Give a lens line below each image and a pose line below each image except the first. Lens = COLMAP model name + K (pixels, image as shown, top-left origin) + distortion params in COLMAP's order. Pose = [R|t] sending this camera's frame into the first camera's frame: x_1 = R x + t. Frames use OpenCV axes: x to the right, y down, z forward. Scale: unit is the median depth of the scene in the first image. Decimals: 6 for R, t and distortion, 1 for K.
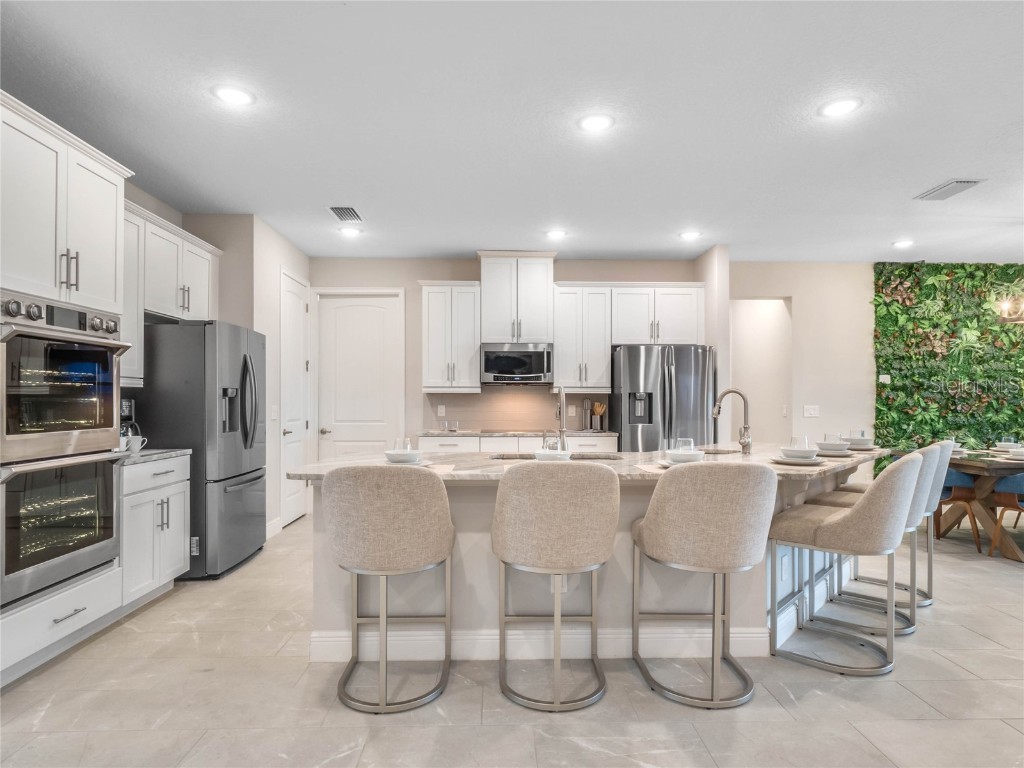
lens RADIAL K [[576.2, 0, 507.9], [0, 576.2, 395.9], [0, 0, 1]] dist [0.001808, -0.001943]
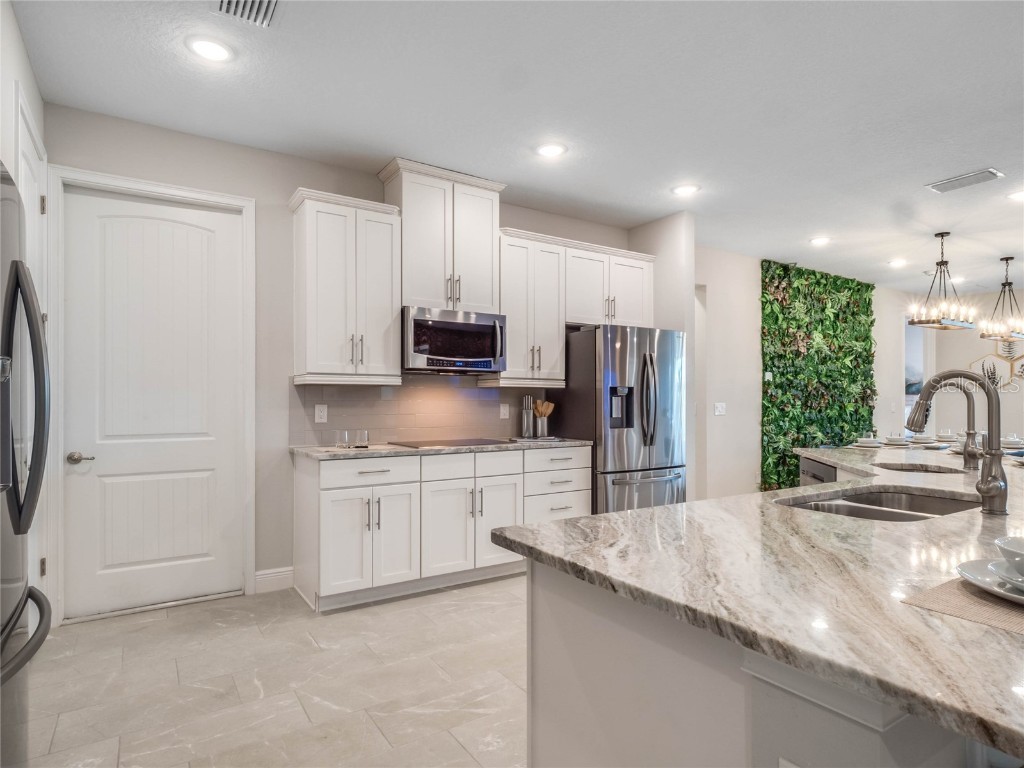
lens RADIAL K [[576.2, 0, 507.2], [0, 576.2, 398.9], [0, 0, 1]] dist [0.001808, -0.001943]
pose [[0.852536, 0.000031, 0.522668, -0.278460], [-0.005524, 0.999945, 0.008951, 0.003874], [-0.522639, -0.010519, 0.852489, 0.400041]]
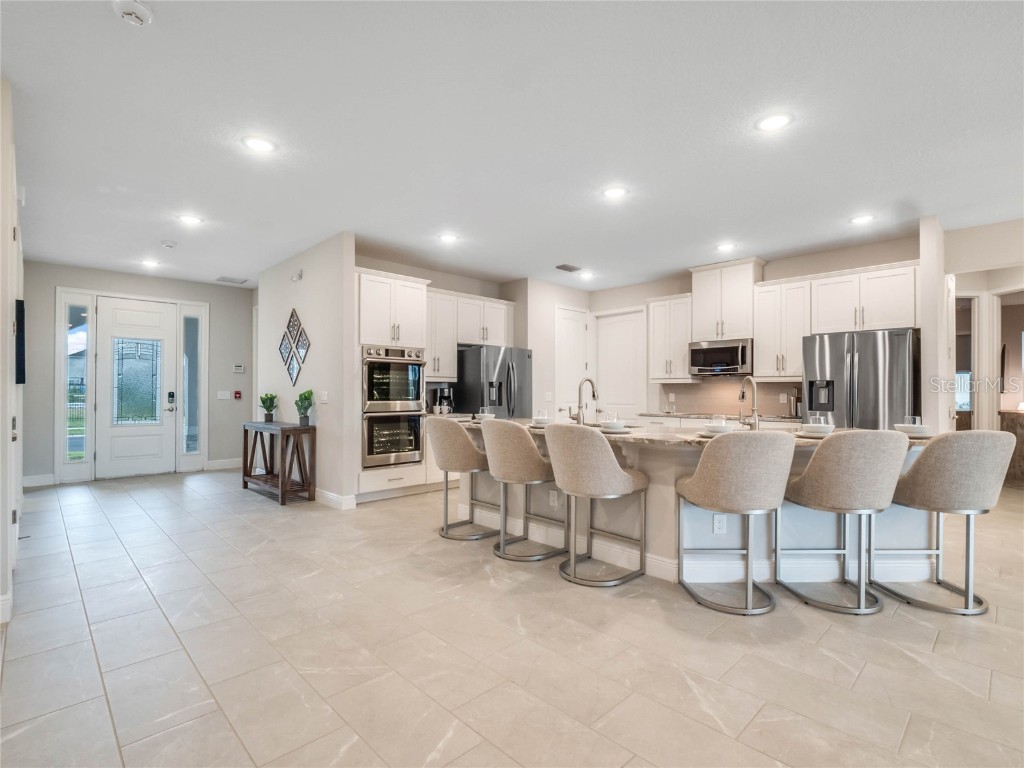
lens RADIAL K [[497.8, 0, 504.5], [0, 497.8, 390.6], [0, 0, 1]] dist [-0.009049, -0.000415]
pose [[0.672444, -0.001834, -0.740146, 0.472414], [0.005053, 0.999985, 0.002114, 0.007095], [0.740131, -0.005161, 0.672443, -0.016097]]
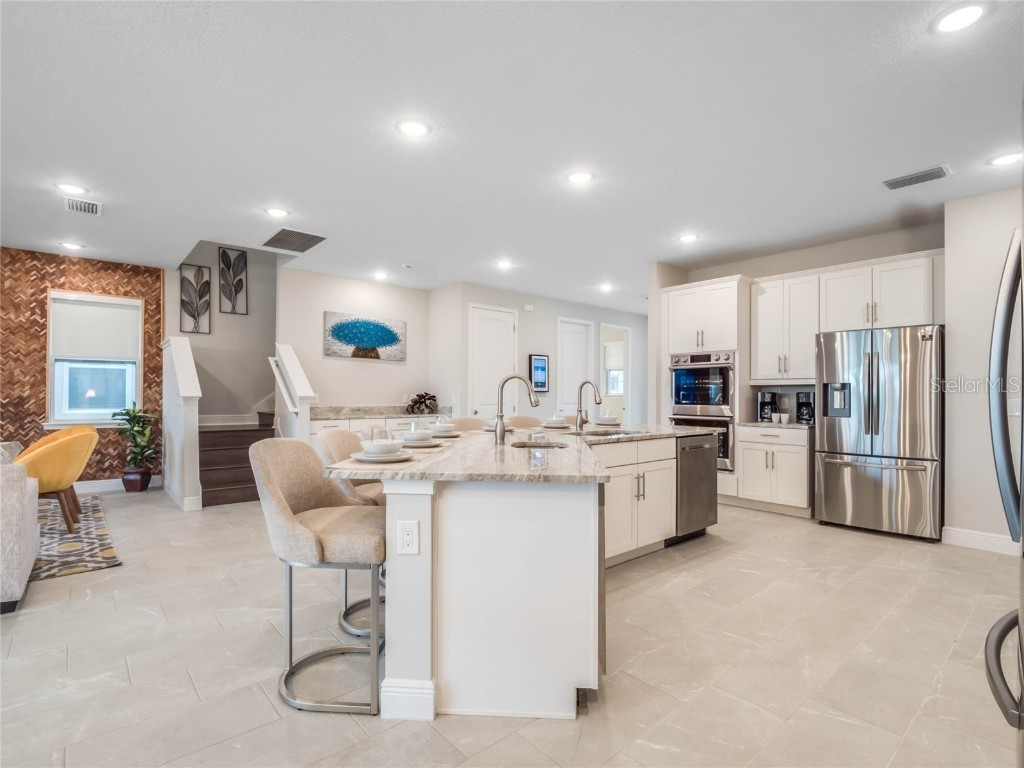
lens RADIAL K [[497.8, 0, 517.0], [0, 497.8, 389.6], [0, 0, 1]] dist [-0.009049, -0.000415]
pose [[-0.761920, -0.013627, -0.647528, 0.531759], [-0.002313, 0.999830, -0.018319, 0.015839], [0.647667, -0.012460, -0.761822, 0.949689]]
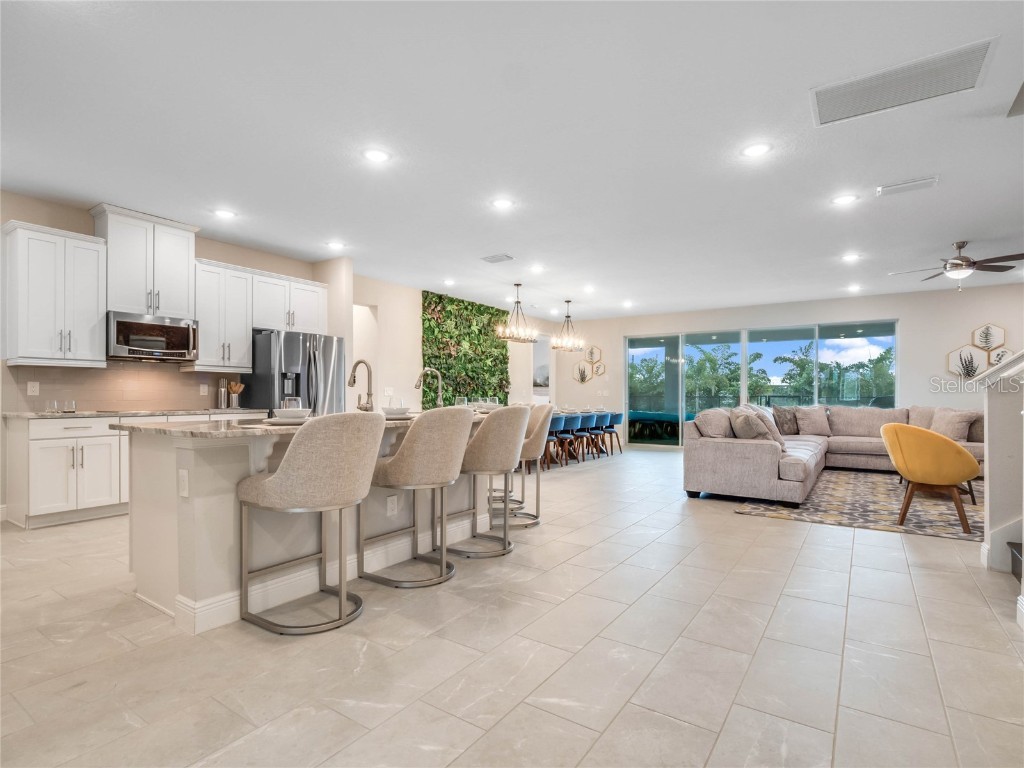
lens RADIAL K [[526.3, 0, 516.6], [0, 526.3, 394.6], [0, 0, 1]] dist [-0.011066, -0.002288]
pose [[0.576752, 0.001263, 0.816918, -0.334324], [-0.007449, 0.999965, 0.003714, 0.027906], [-0.816885, -0.008227, 0.576742, 0.036841]]
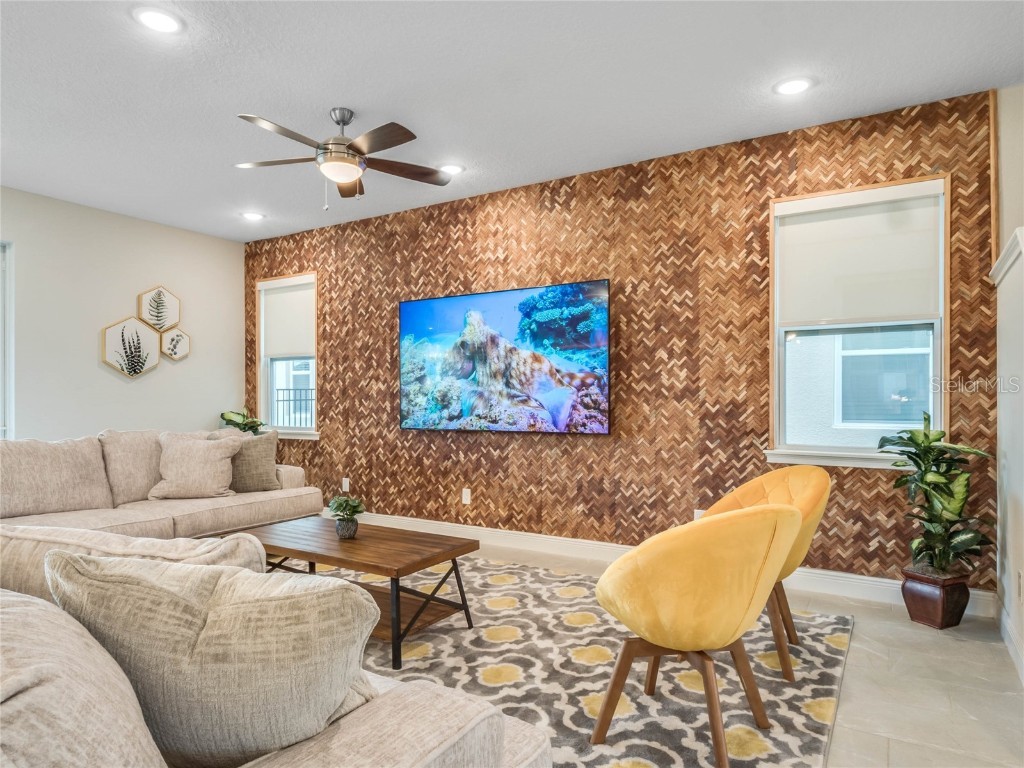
lens RADIAL K [[623.3, 0, 492.8], [0, 623.3, 402.2], [0, 0, 1]] dist [-0.003133, -0.001296]
pose [[-0.826929, -0.007036, 0.562262, 0.480155], [-0.008655, 0.999963, -0.000217, 0.017423], [-0.562239, -0.005046, -0.826959, 0.326977]]
